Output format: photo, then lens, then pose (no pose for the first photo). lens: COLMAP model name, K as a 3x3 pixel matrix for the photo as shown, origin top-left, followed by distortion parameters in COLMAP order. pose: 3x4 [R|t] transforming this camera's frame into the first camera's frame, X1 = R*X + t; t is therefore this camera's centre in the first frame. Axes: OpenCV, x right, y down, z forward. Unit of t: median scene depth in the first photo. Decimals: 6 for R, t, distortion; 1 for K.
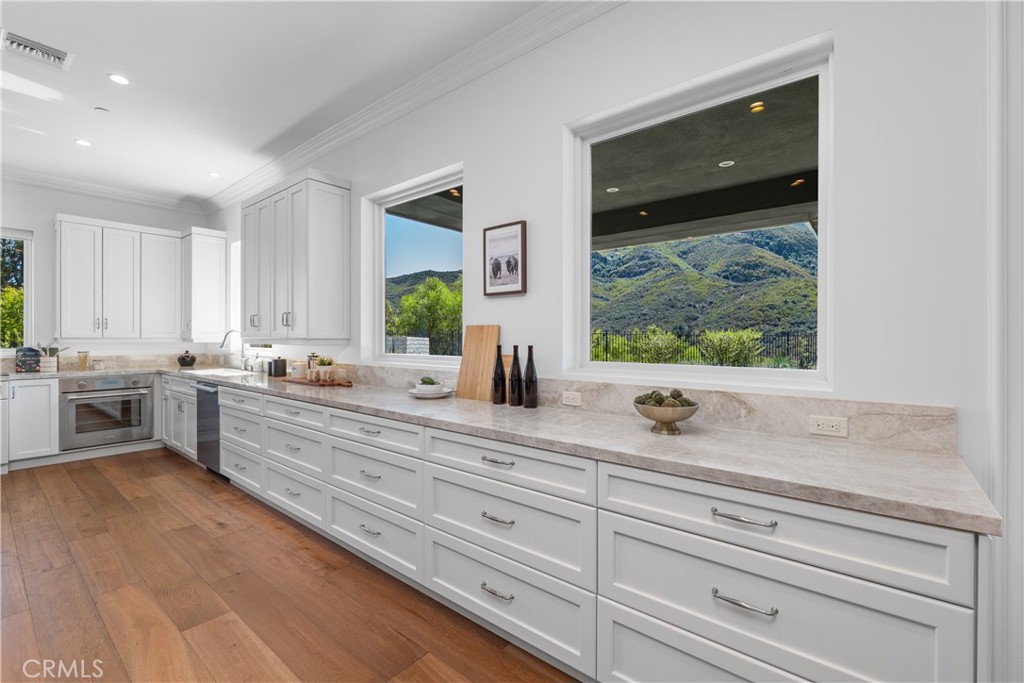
lens RADIAL K [[445.8, 0, 512.0], [0, 445.8, 341.5], [0, 0, 1]] dist [-0.003194, -0.000684]
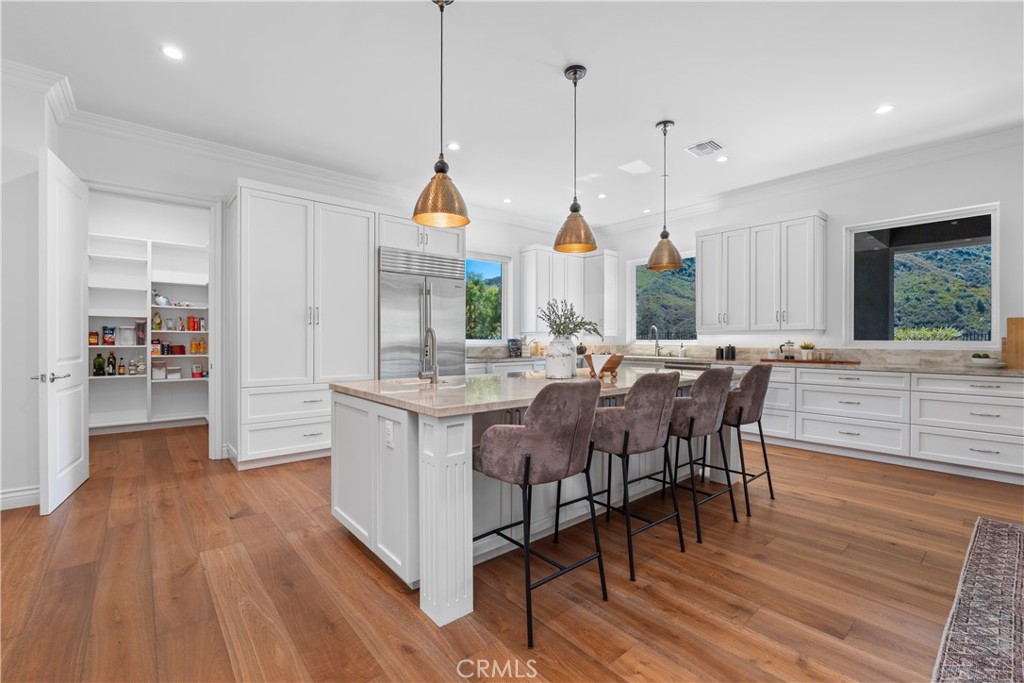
lens RADIAL K [[441.3, 0, 512.0], [0, 441.3, 341.5], [0, 0, 1]] dist [-0.004289, 0.000030]
pose [[0.984718, -0.000344, -0.174156, -1.431263], [-0.000425, 0.999990, -0.004376, 0.046744], [0.174156, 0.004383, 0.984708, -0.657051]]
